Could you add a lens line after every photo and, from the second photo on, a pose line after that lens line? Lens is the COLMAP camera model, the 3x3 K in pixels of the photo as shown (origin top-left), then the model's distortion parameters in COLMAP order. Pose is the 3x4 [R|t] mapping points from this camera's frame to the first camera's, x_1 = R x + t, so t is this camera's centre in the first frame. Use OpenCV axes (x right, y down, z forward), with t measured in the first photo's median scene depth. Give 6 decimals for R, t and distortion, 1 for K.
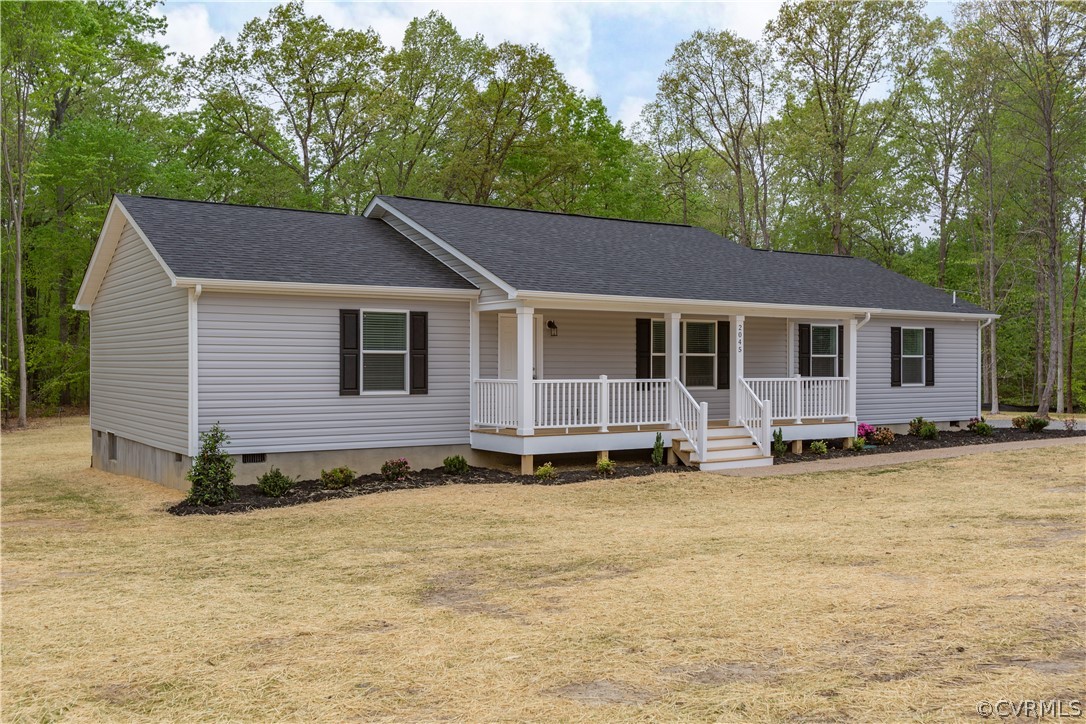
lens RADIAL K [[1031.6, 0, 541.4], [0, 1031.6, 358.1], [0, 0, 1]] dist [-0.003535, 0.000000]
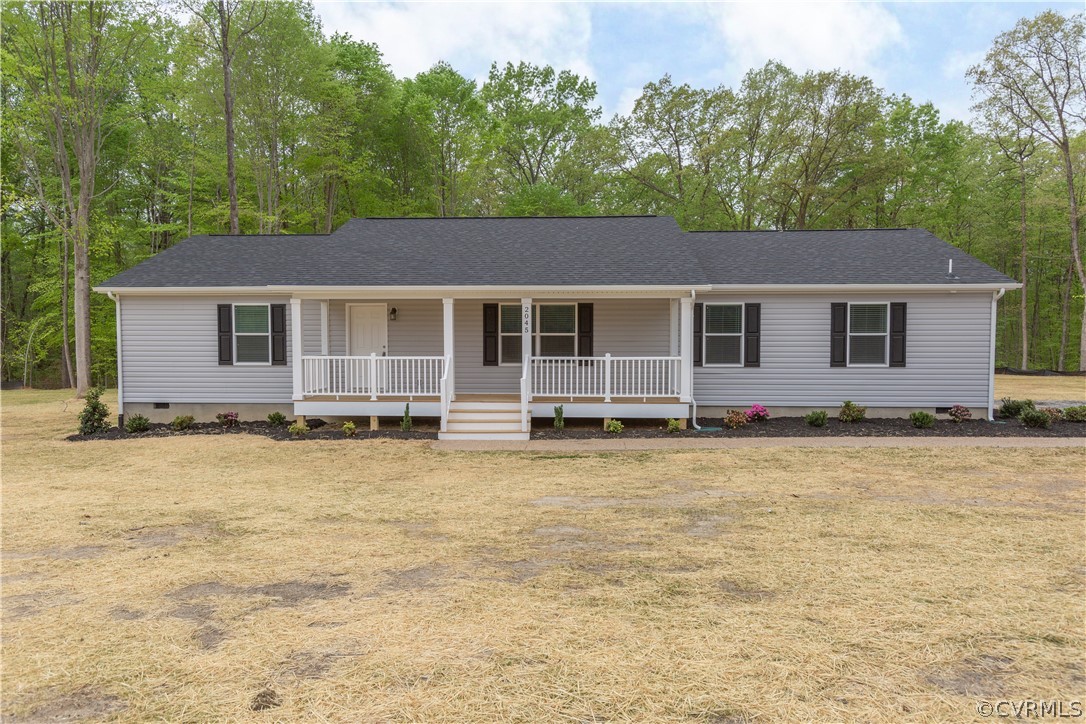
lens RADIAL K [[711.3, 0, 559.7], [0, 711.3, 377.6], [0, 0, 1]] dist [0.019616, -0.000066]
pose [[0.811144, 0.026930, -0.584226, 0.608232], [0.004262, 0.998641, 0.051950, 0.002892], [0.584831, -0.044629, 0.809927, 0.392092]]
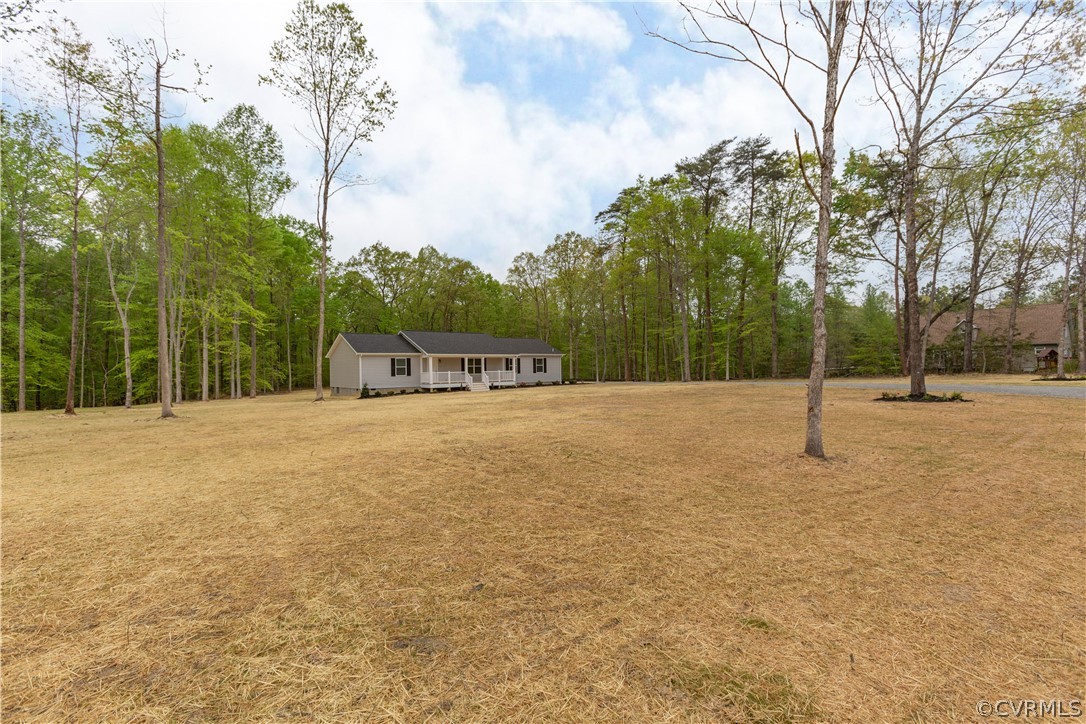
lens RADIAL K [[485.1, 0, 541.8], [0, 485.1, 362.1], [0, 0, 1]] dist [-0.007296, 0.001217]
pose [[0.996047, -0.016100, 0.087355, 0.243711], [0.016581, 0.999851, -0.004785, -0.006254], [-0.087265, 0.006214, 0.996166, -1.040346]]
